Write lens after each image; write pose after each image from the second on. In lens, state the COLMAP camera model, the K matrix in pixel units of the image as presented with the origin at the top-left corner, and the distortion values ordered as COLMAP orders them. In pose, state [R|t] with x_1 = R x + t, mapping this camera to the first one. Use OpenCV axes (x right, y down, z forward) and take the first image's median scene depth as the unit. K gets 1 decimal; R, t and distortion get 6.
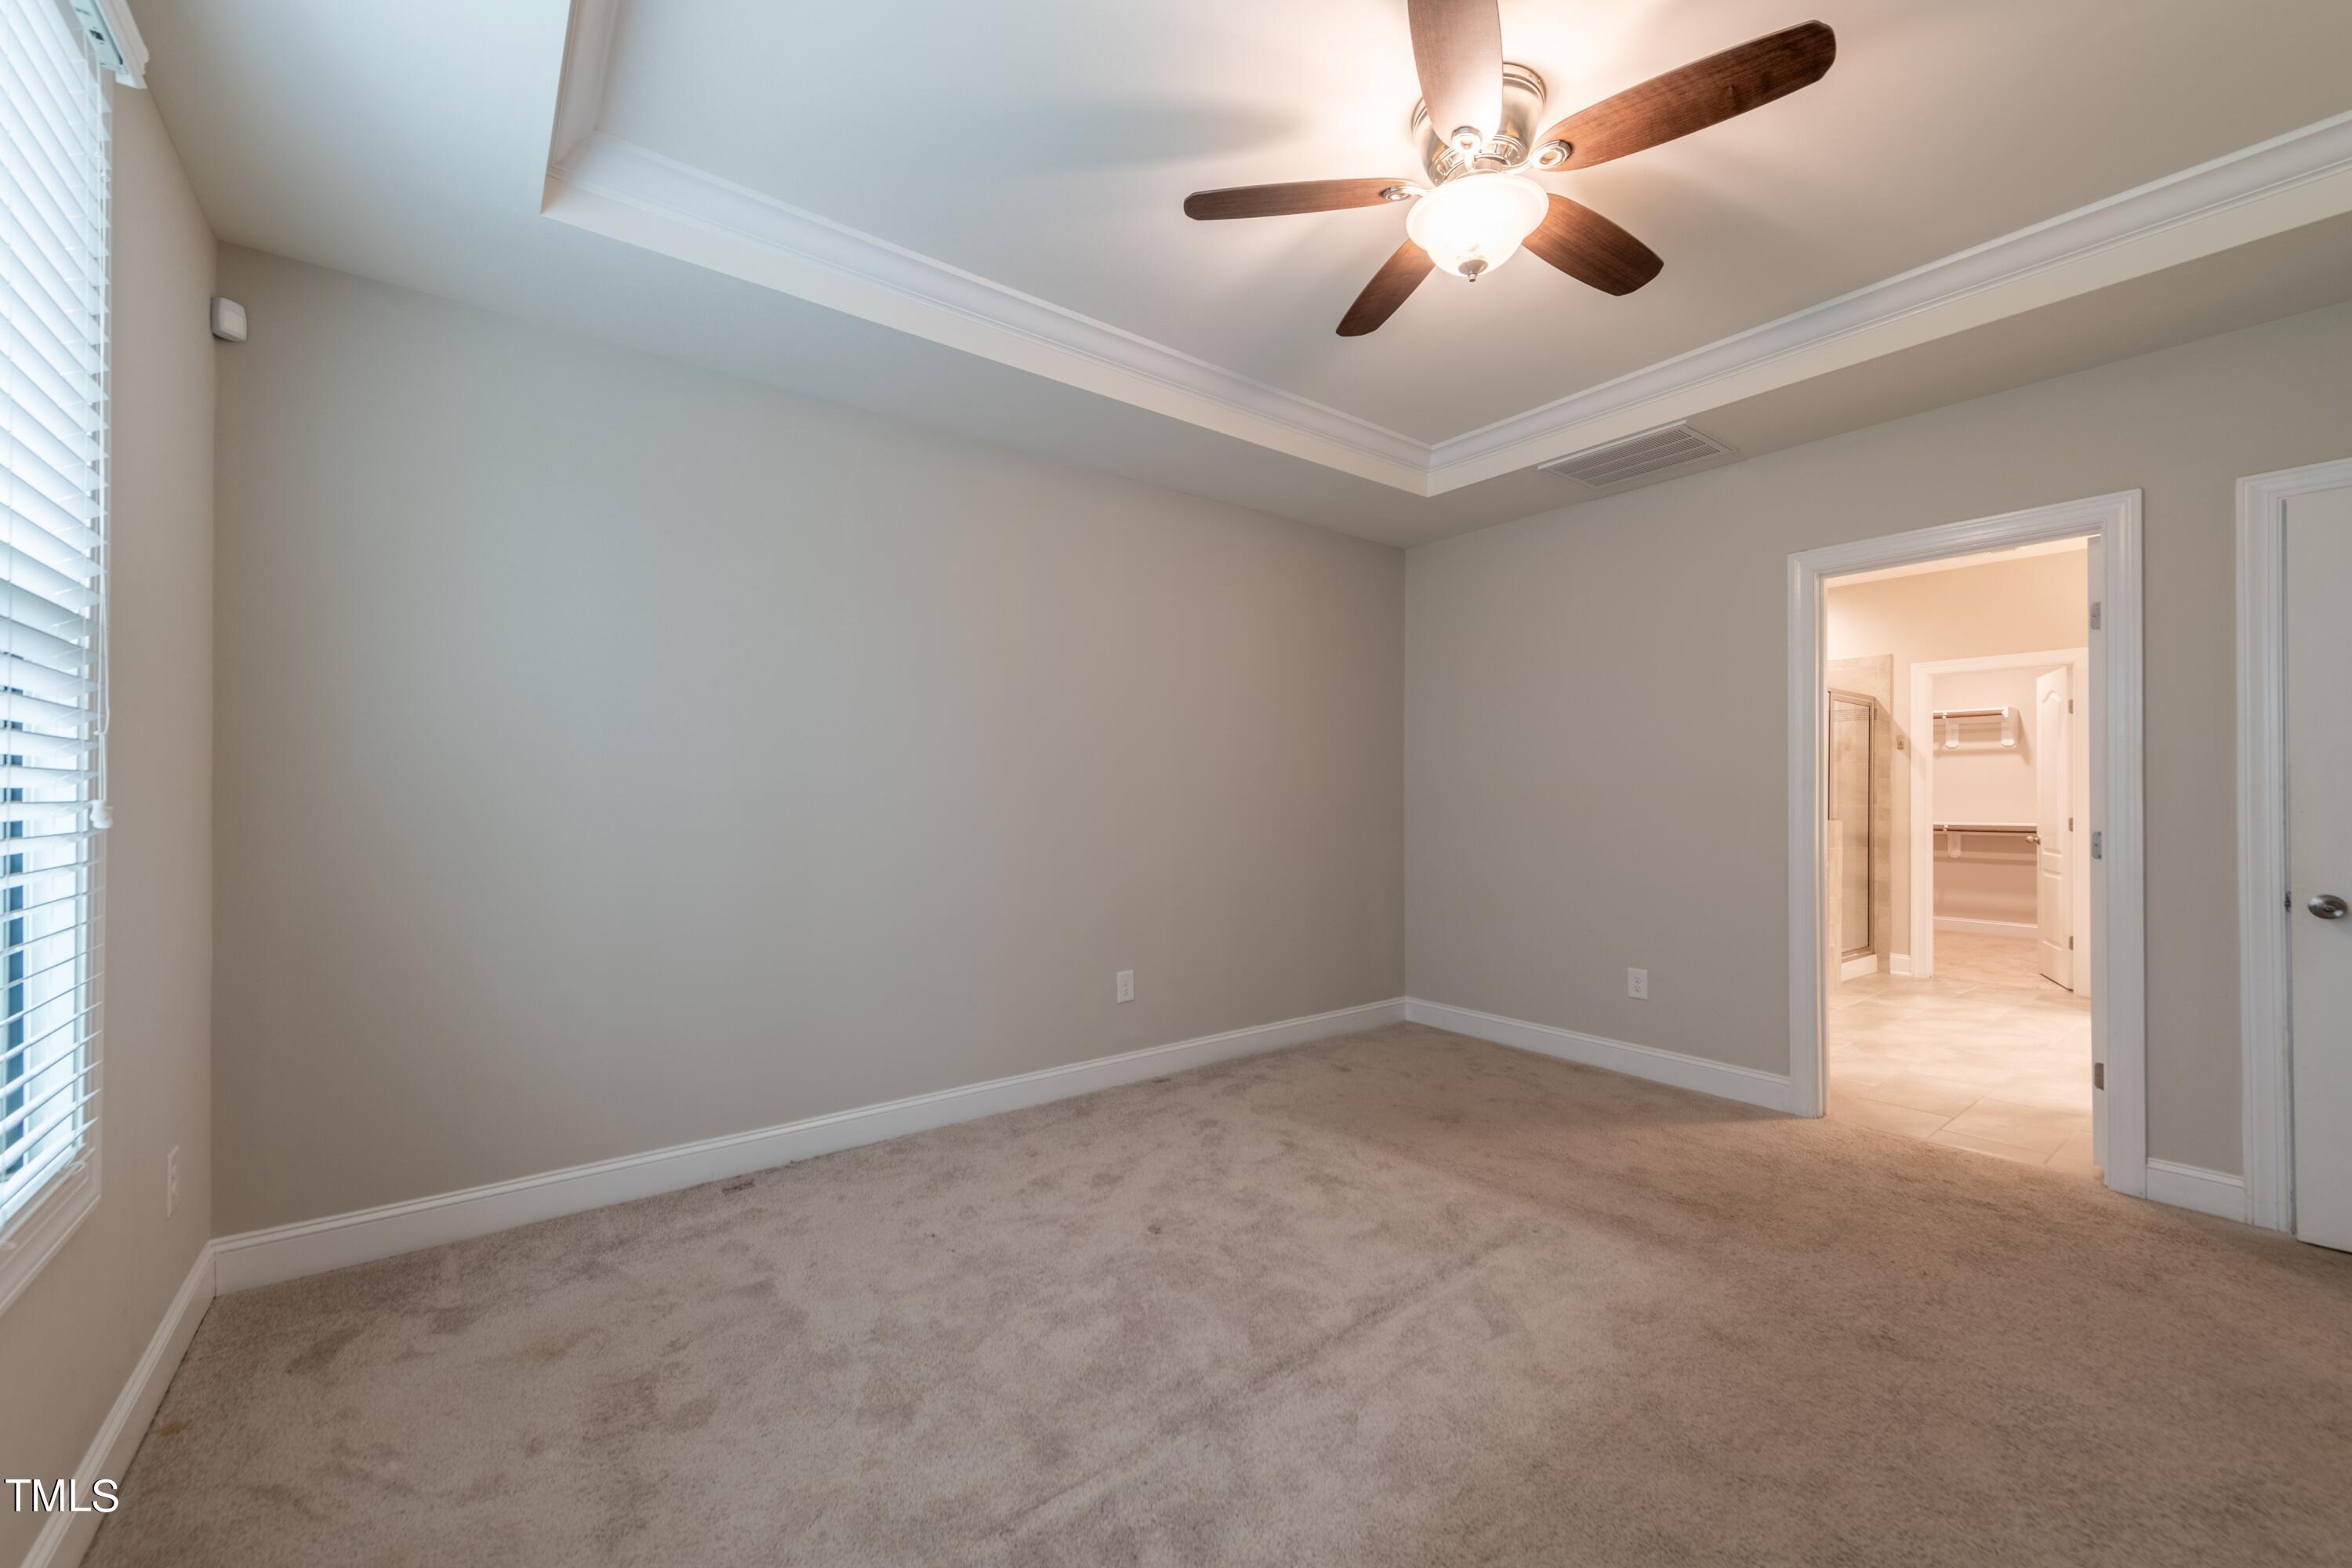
lens RADIAL K [[916.3, 0, 1184.1], [0, 916.3, 792.5], [0, 0, 1]] dist [0.006446, -0.001008]
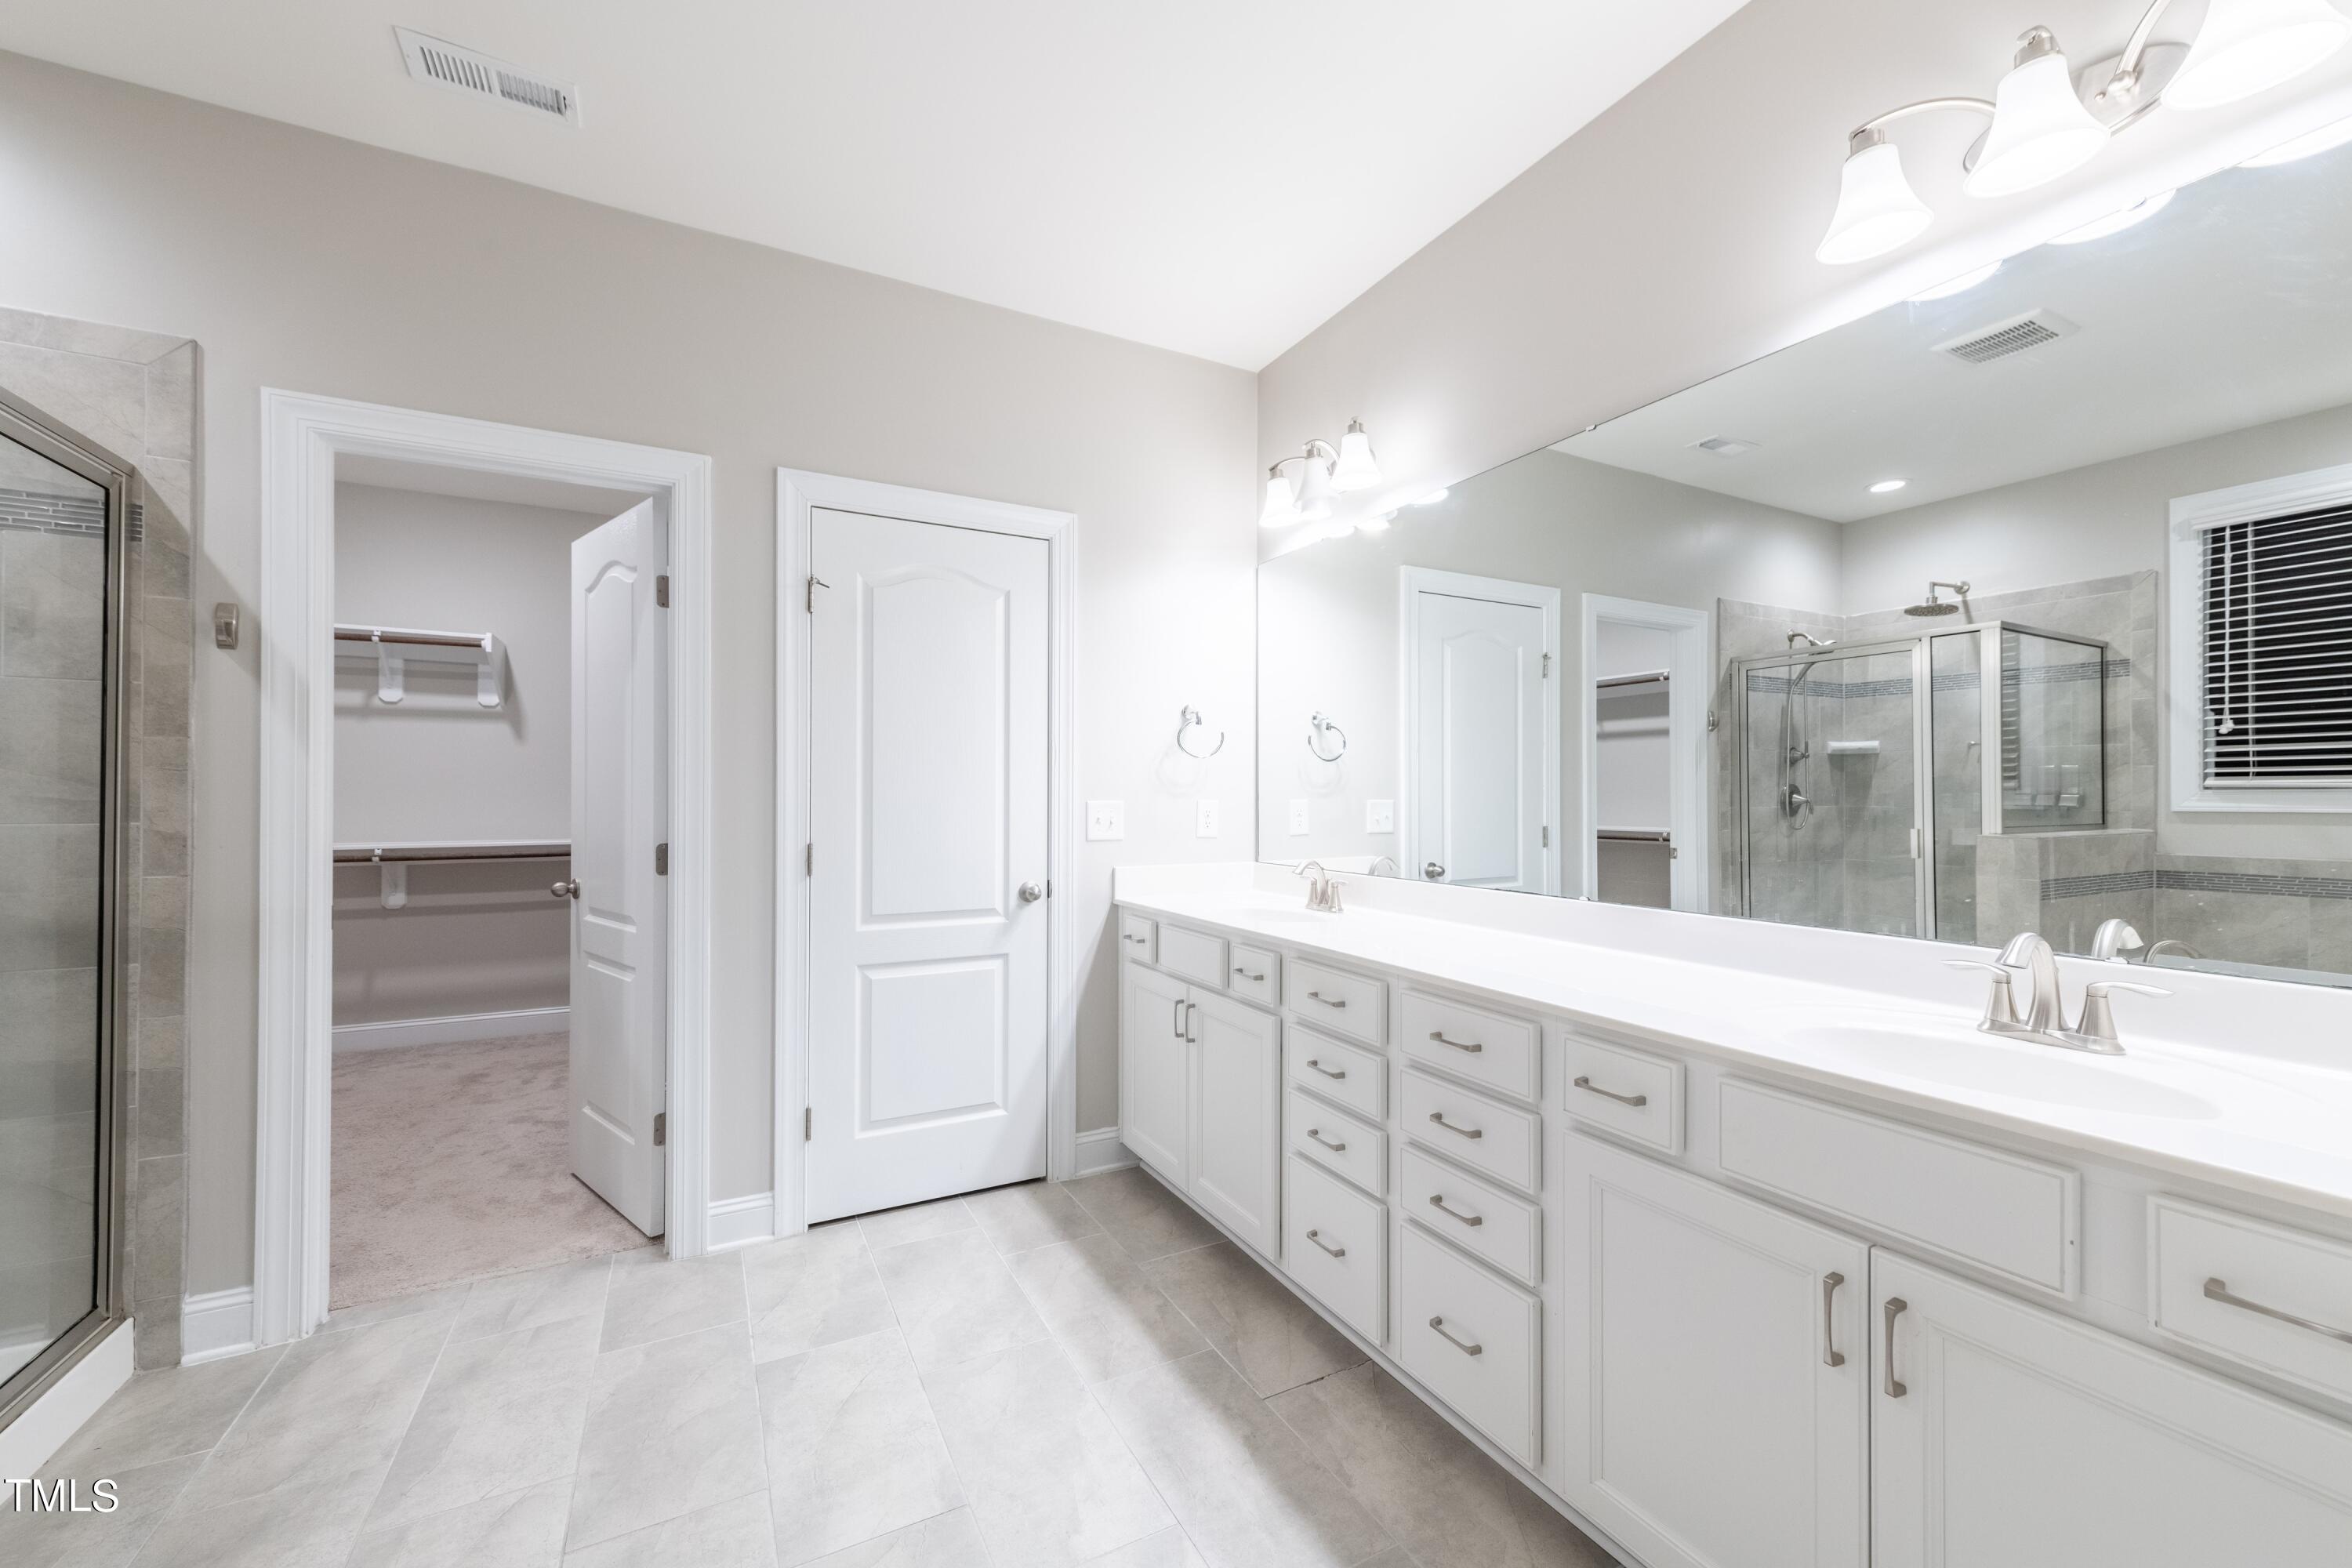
lens RADIAL K [[916.3, 0, 1171.7], [0, 916.3, 792.5], [0, 0, 1]] dist [0.006446, -0.001008]
pose [[0.171492, 0.002185, 0.985183, 0.513318], [-0.005773, 0.999983, -0.001213, 0.002018], [-0.985169, -0.005479, 0.171501, 0.613004]]
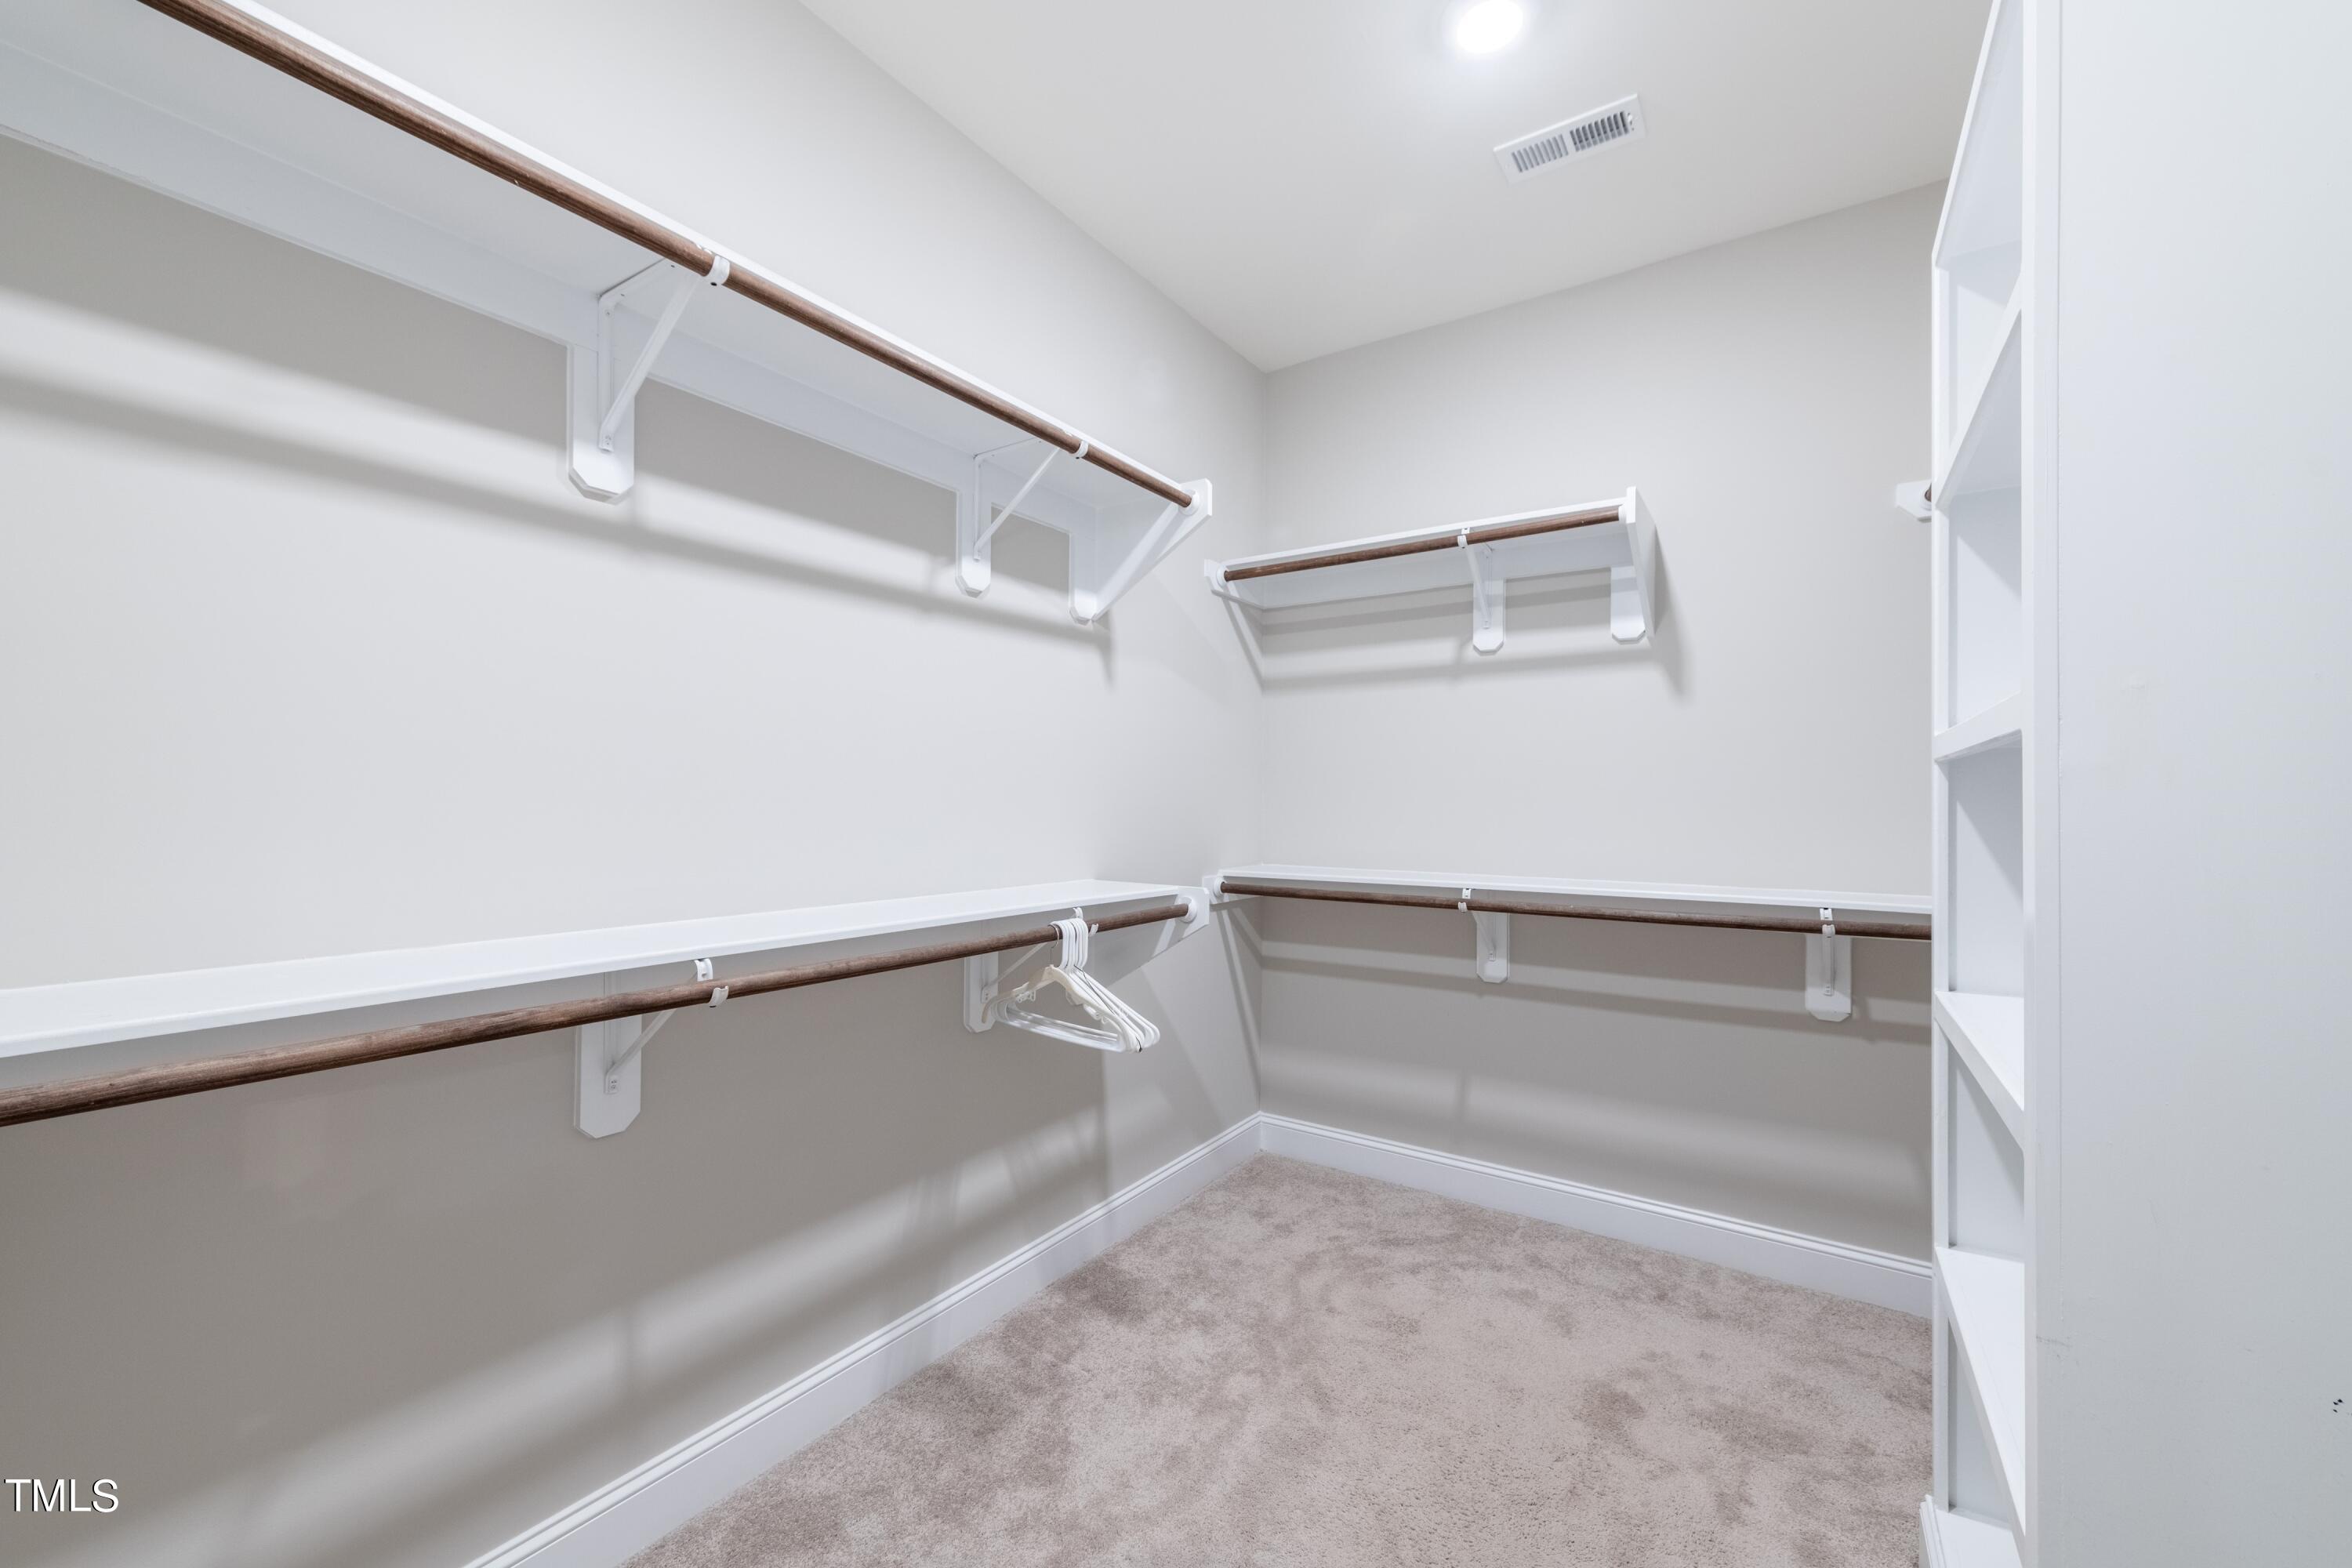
lens RADIAL K [[916.3, 0, 1168.5], [0, 916.3, 791.9], [0, 0, 1]] dist [0.006446, -0.001008]
pose [[0.951331, 0.004907, 0.308133, 0.822035], [-0.004373, 0.999987, -0.002425, 0.004605], [-0.308141, 0.000960, 0.951340, 0.950238]]
